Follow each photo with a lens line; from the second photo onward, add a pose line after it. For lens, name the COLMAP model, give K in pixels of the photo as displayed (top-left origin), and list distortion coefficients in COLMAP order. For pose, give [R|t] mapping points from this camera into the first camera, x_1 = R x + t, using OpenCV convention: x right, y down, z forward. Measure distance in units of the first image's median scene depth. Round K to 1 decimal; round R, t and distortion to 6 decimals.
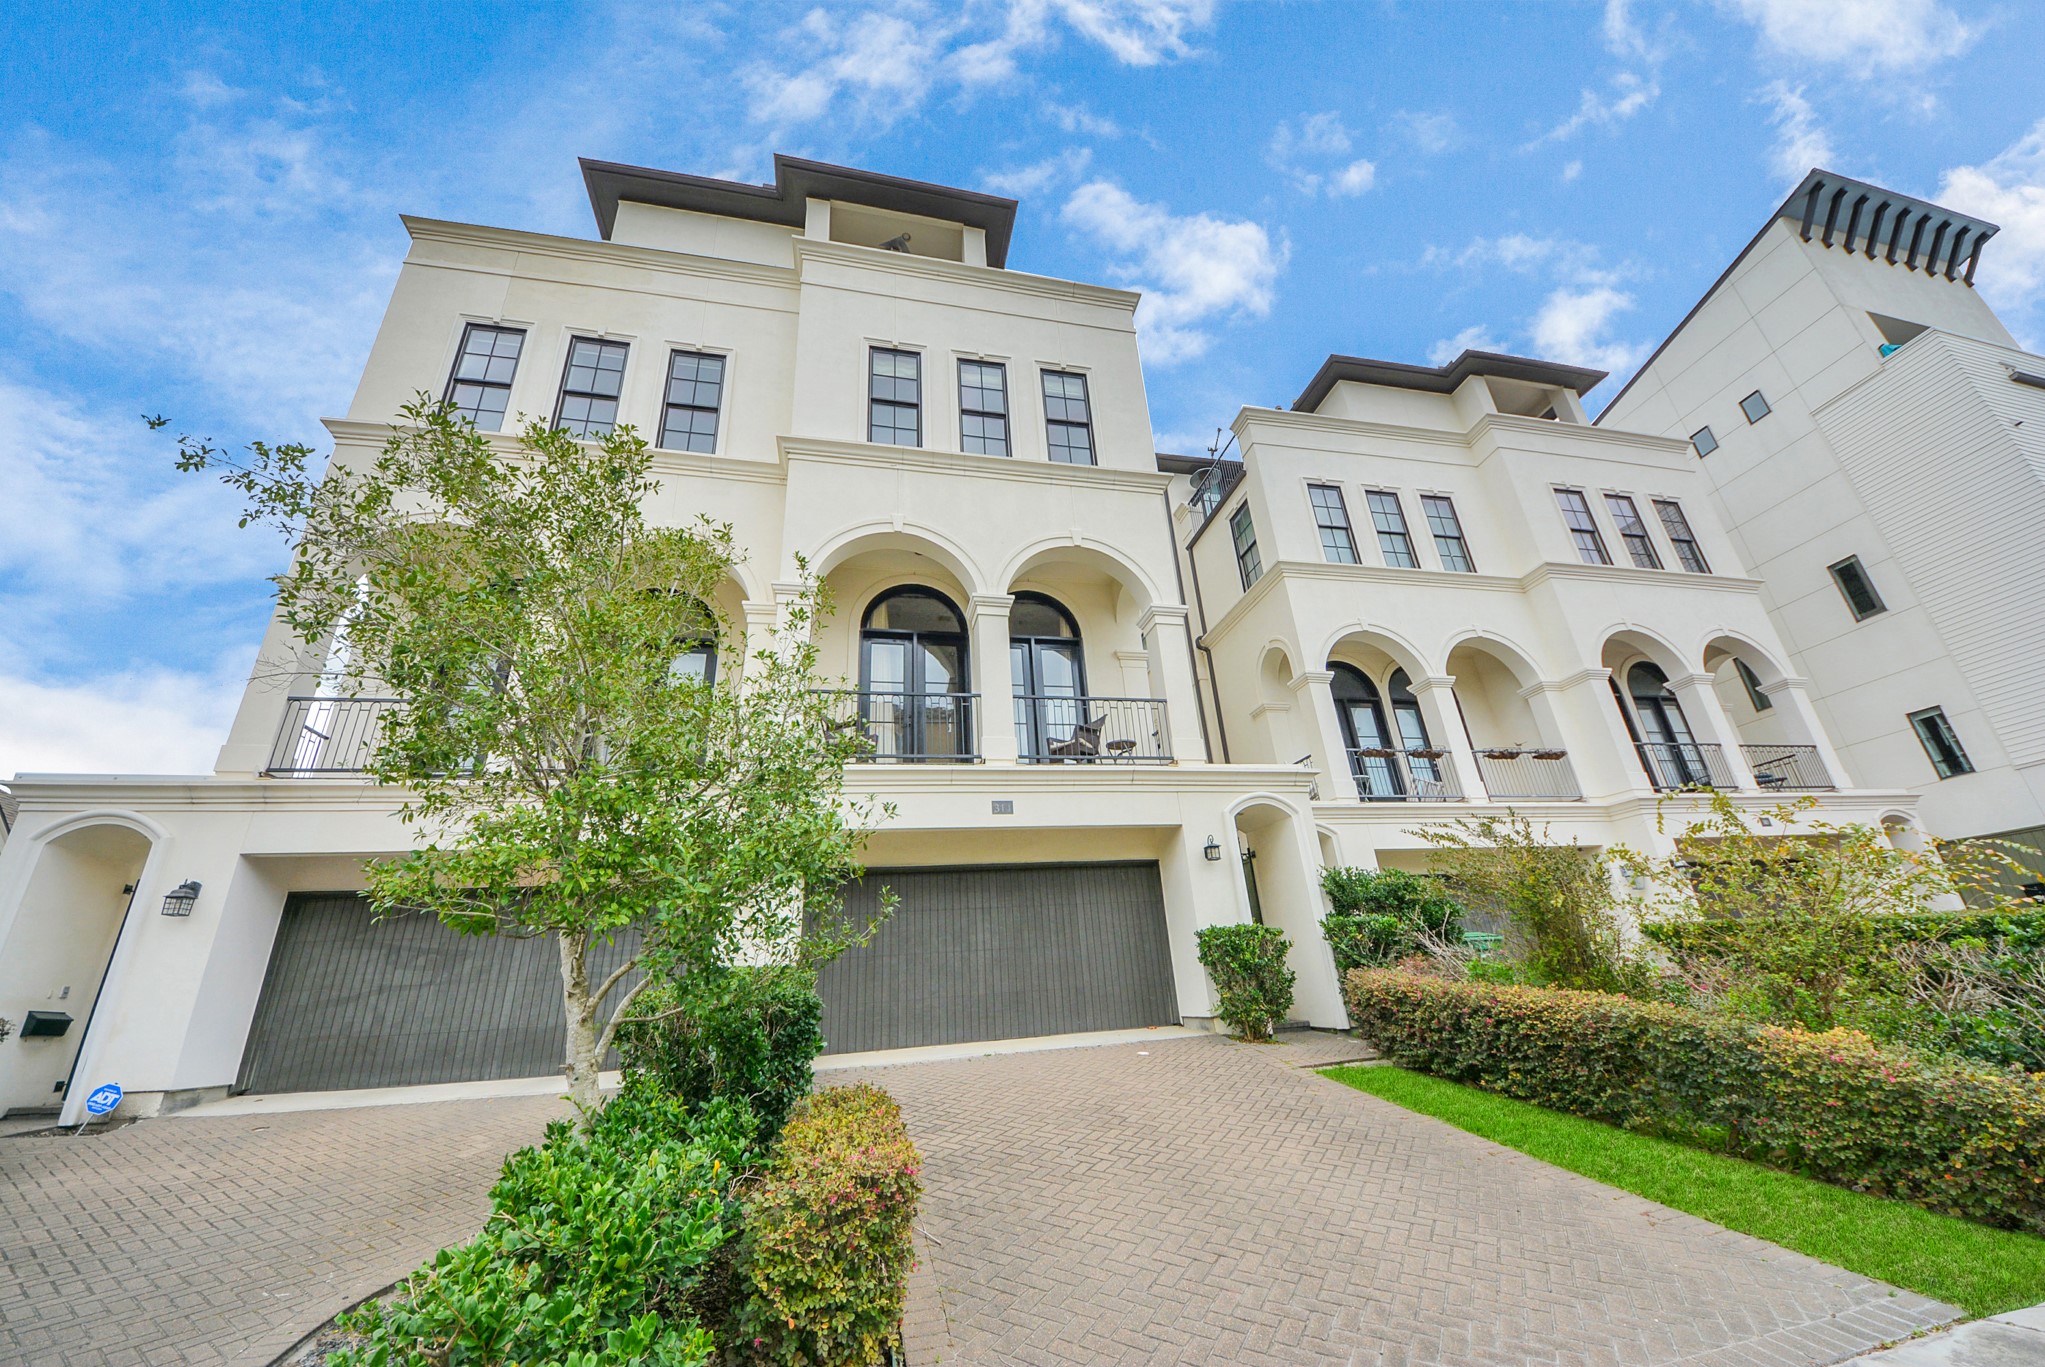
lens RADIAL K [[729.5, 0, 1022.5], [0, 729.5, 683.5], [0, 0, 1]] dist [0.000222, -0.009036]
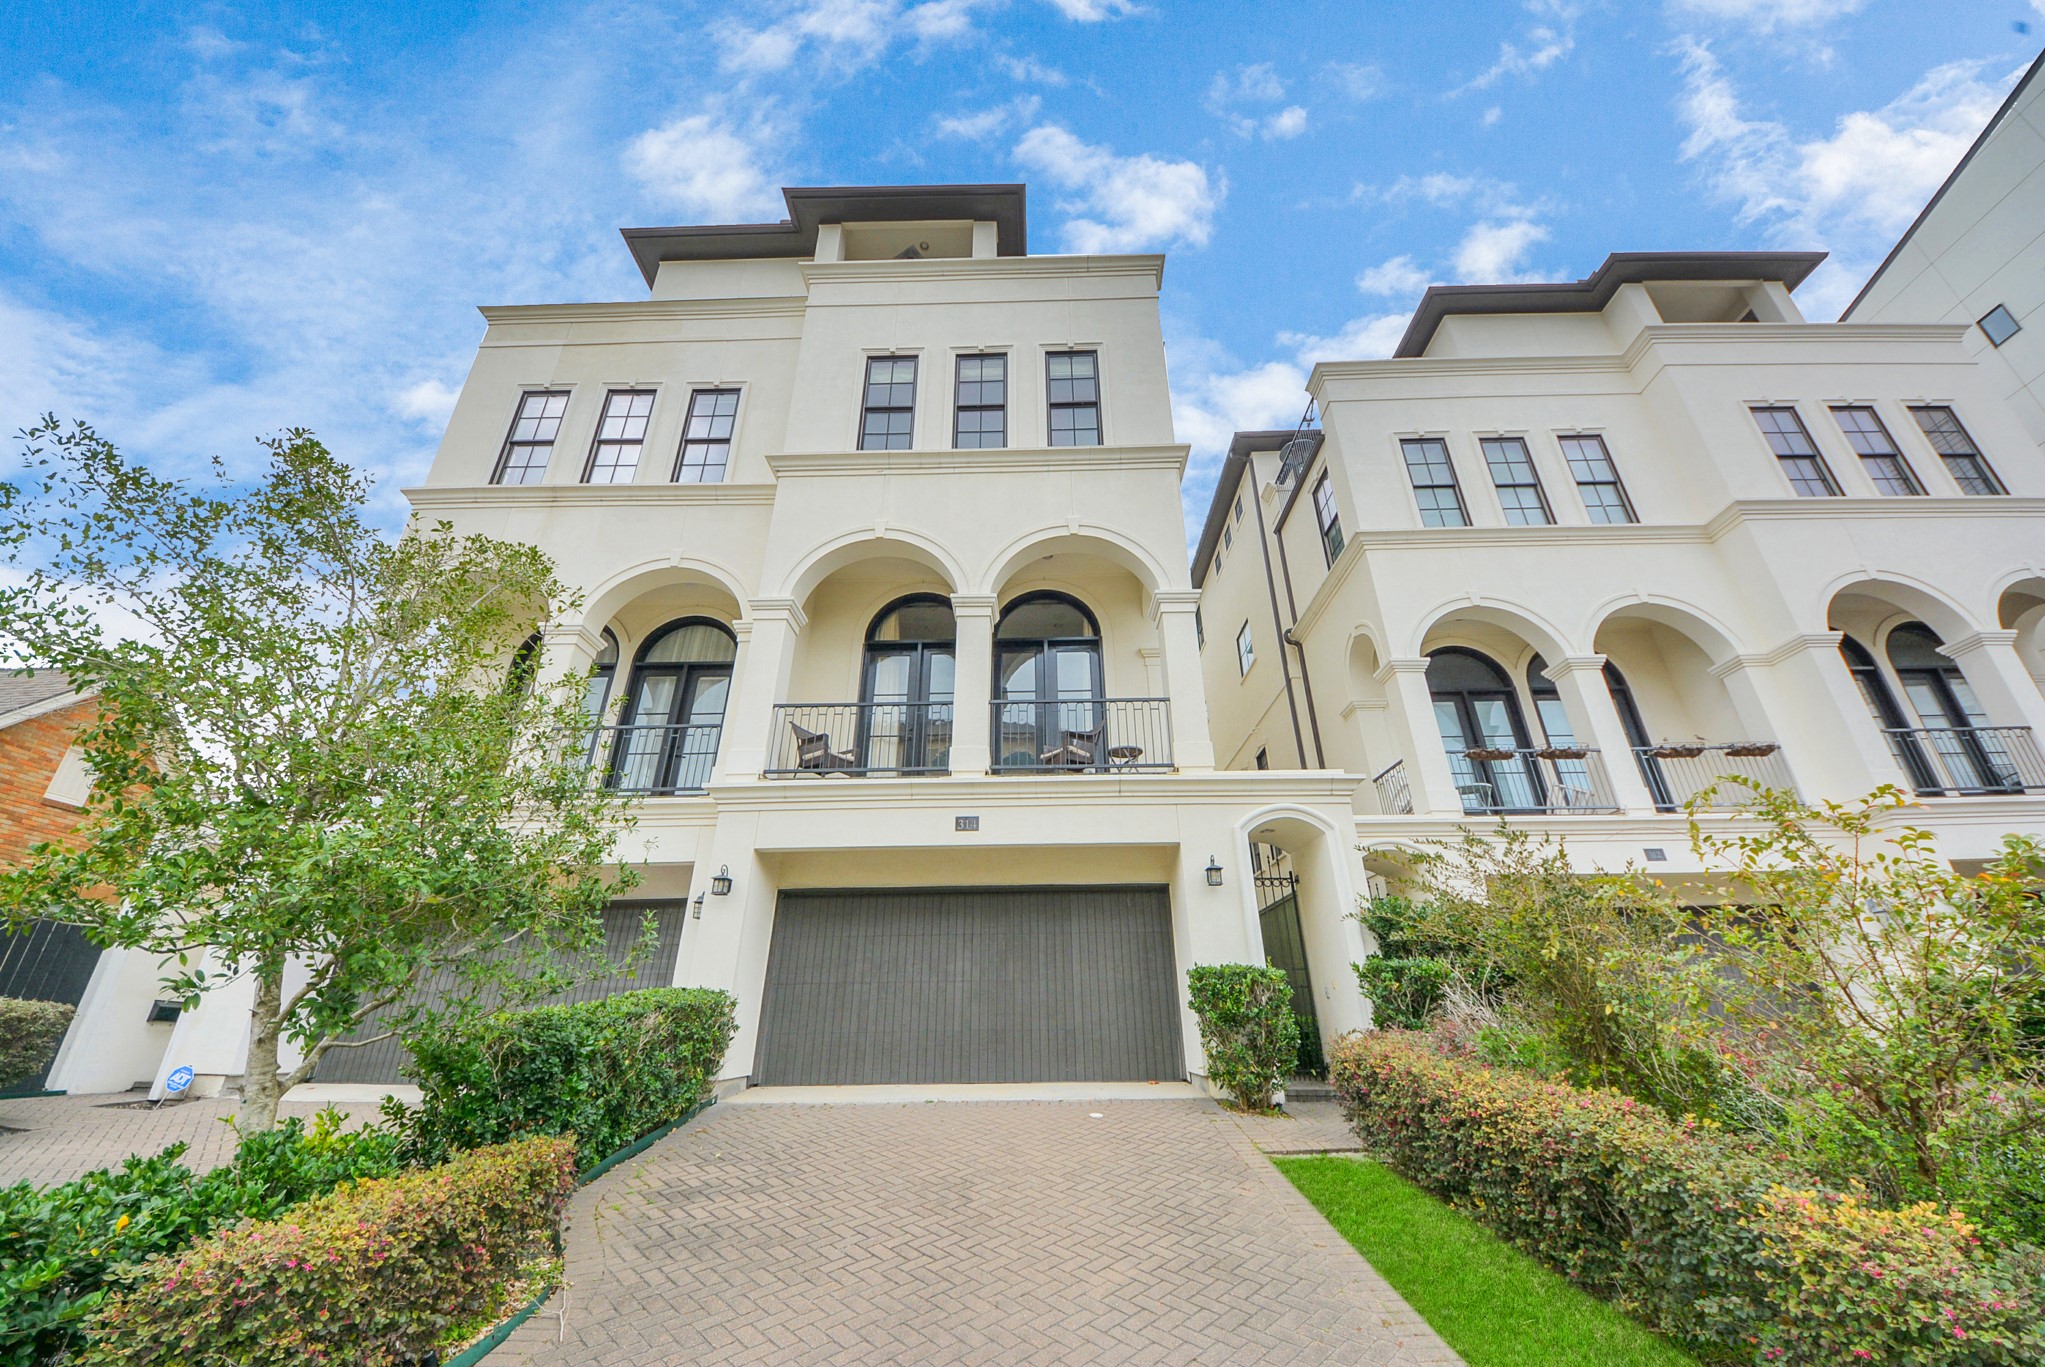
lens RADIAL K [[729.5, 0, 1022.5], [0, 729.5, 683.5], [0, 0, 1]] dist [0.000222, -0.009036]
pose [[0.968997, -0.052727, -0.241379, 0.202662], [0.046316, 0.998409, -0.032159, 0.020797], [0.242691, 0.019982, 0.969898, 0.098159]]
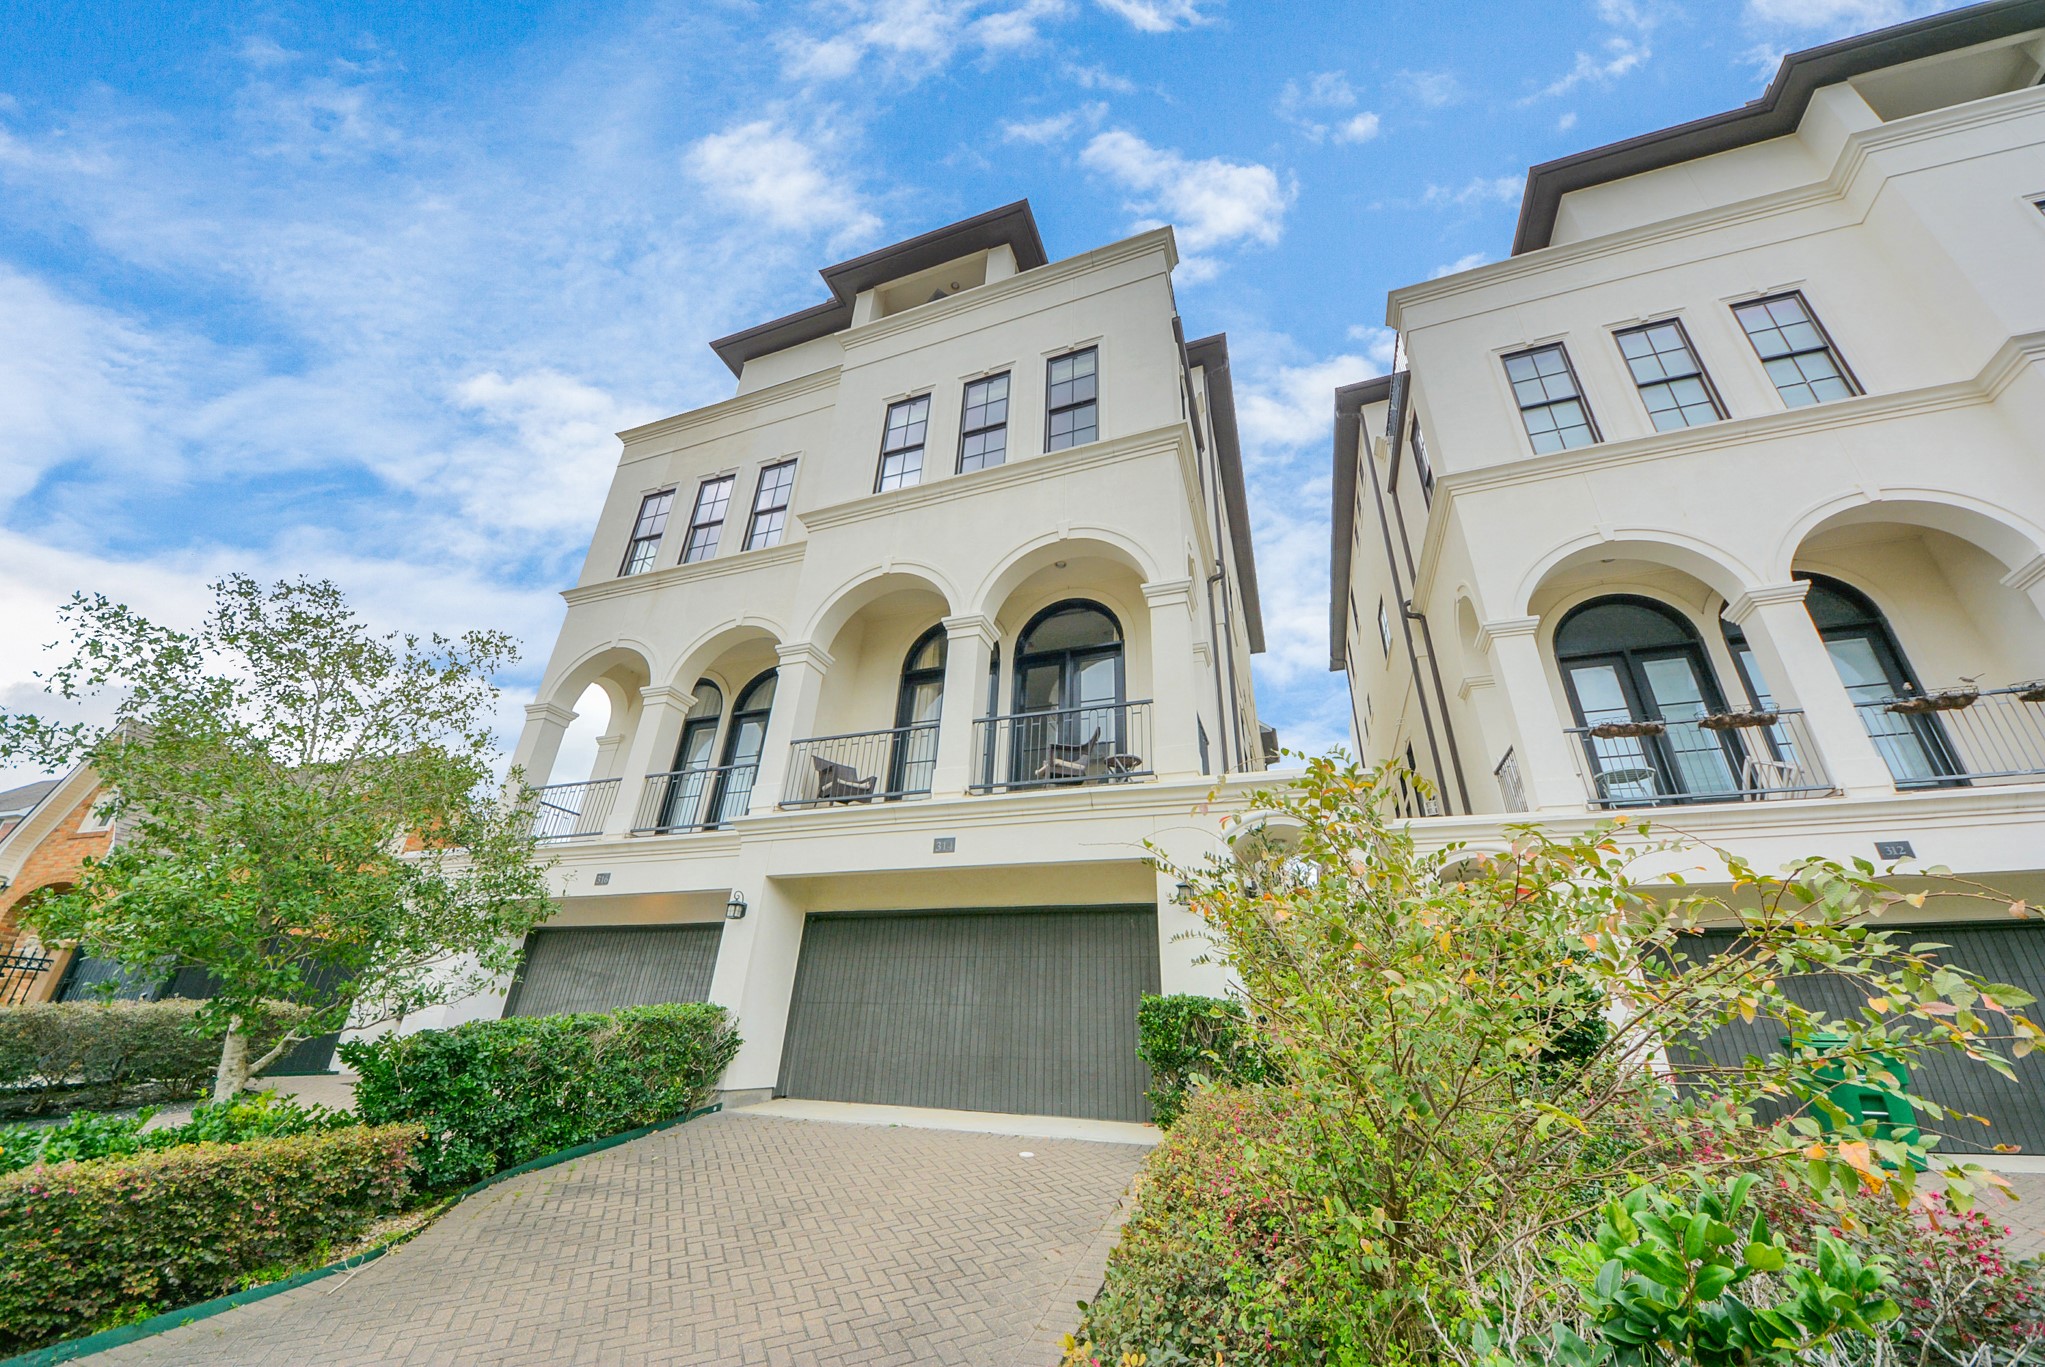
lens RADIAL K [[729.5, 0, 1022.5], [0, 729.5, 683.5], [0, 0, 1]] dist [0.000222, -0.009036]
pose [[0.835332, -0.156673, -0.526948, 0.425871], [0.130996, 0.987647, -0.085990, 0.046355], [0.533911, 0.002802, 0.845536, 0.213076]]
